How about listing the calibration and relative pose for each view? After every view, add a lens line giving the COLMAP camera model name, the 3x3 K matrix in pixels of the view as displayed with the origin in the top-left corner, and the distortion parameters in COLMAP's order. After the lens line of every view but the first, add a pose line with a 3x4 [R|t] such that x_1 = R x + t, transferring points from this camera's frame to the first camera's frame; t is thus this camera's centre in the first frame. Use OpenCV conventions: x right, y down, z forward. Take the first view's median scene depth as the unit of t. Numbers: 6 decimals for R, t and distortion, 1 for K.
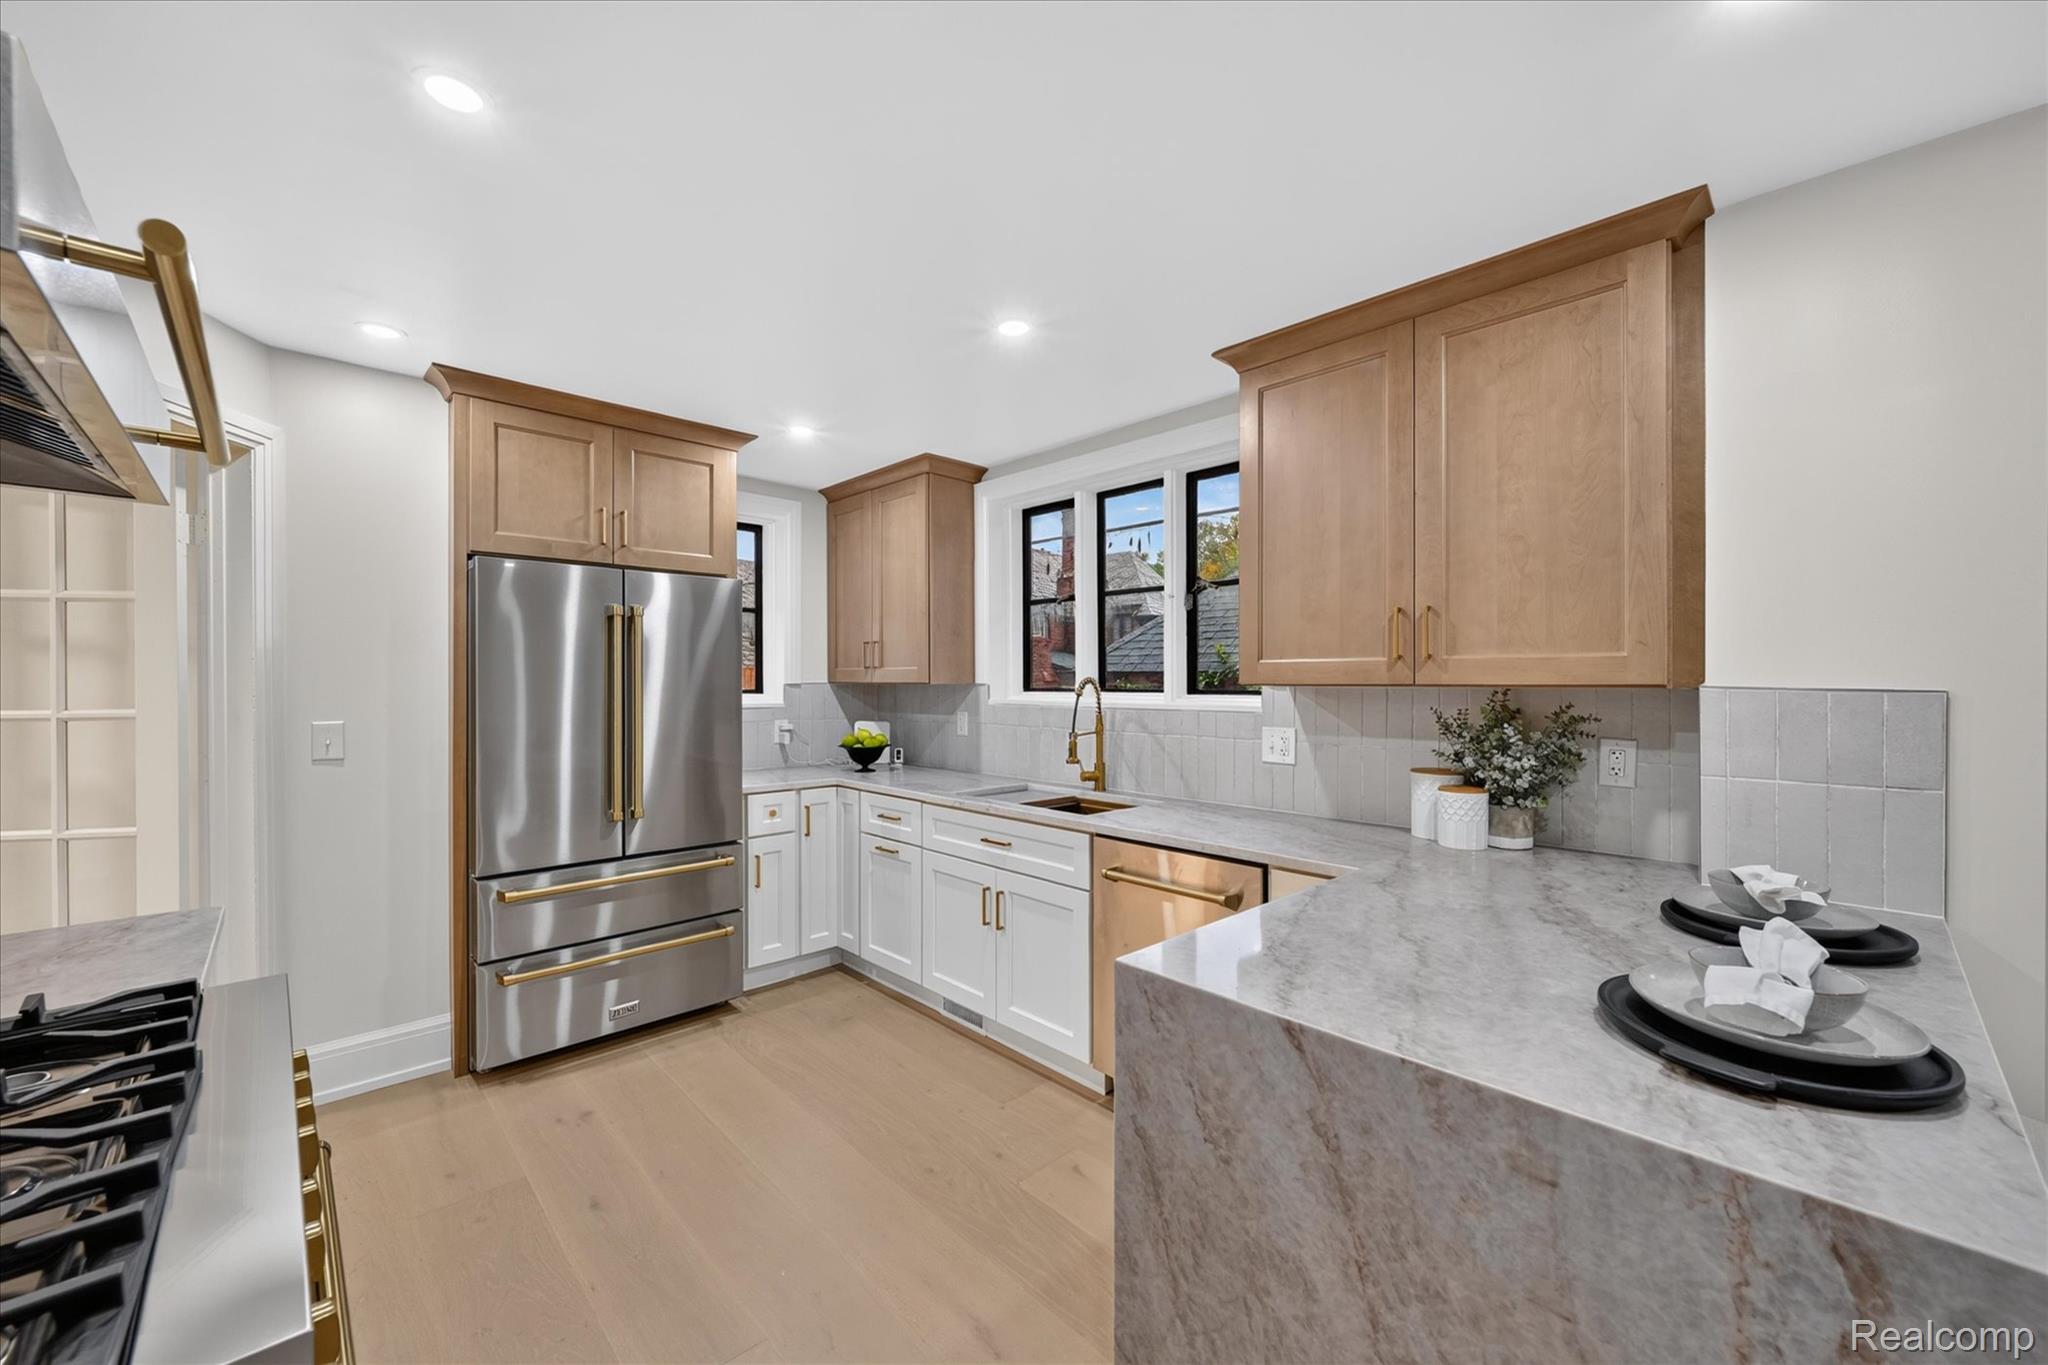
lens RADIAL K [[792.0, 0, 1026.0], [0, 792.0, 671.3], [0, 0, 1]] dist [0.000017, 0.000004]
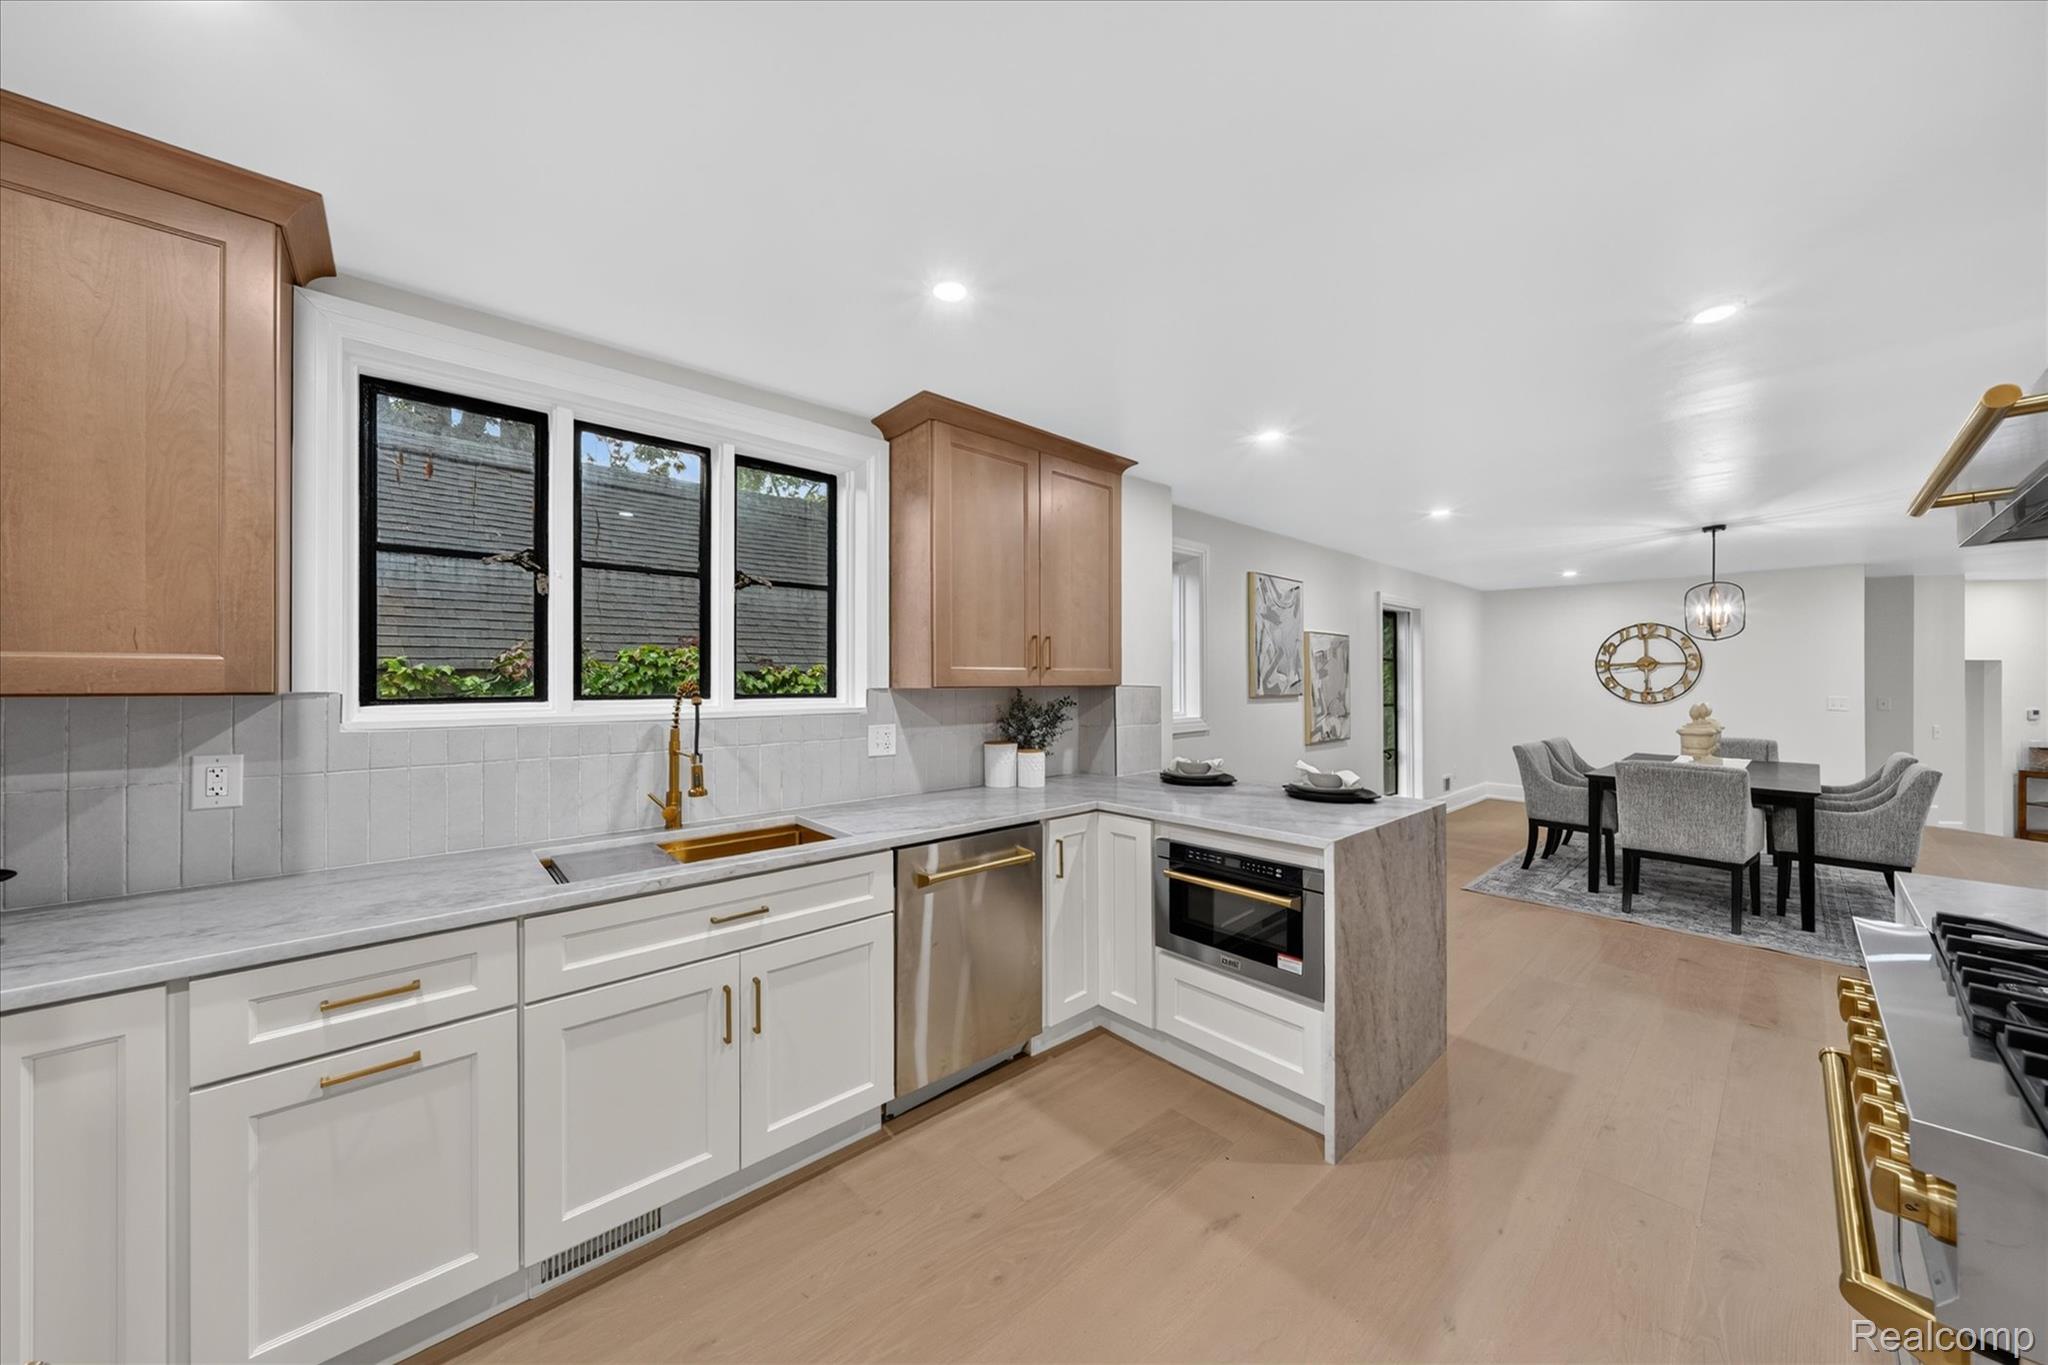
lens RADIAL K [[692.2, 0, 1023.7], [0, 692.2, 681.3], [0, 0, 1]] dist [-0.000188, 0.000014]
pose [[0.032014, 0.001780, 0.999486, -0.577229], [-0.007541, 0.999970, -0.001539, 0.007072], [-0.999459, -0.007488, 0.032026, 0.657211]]
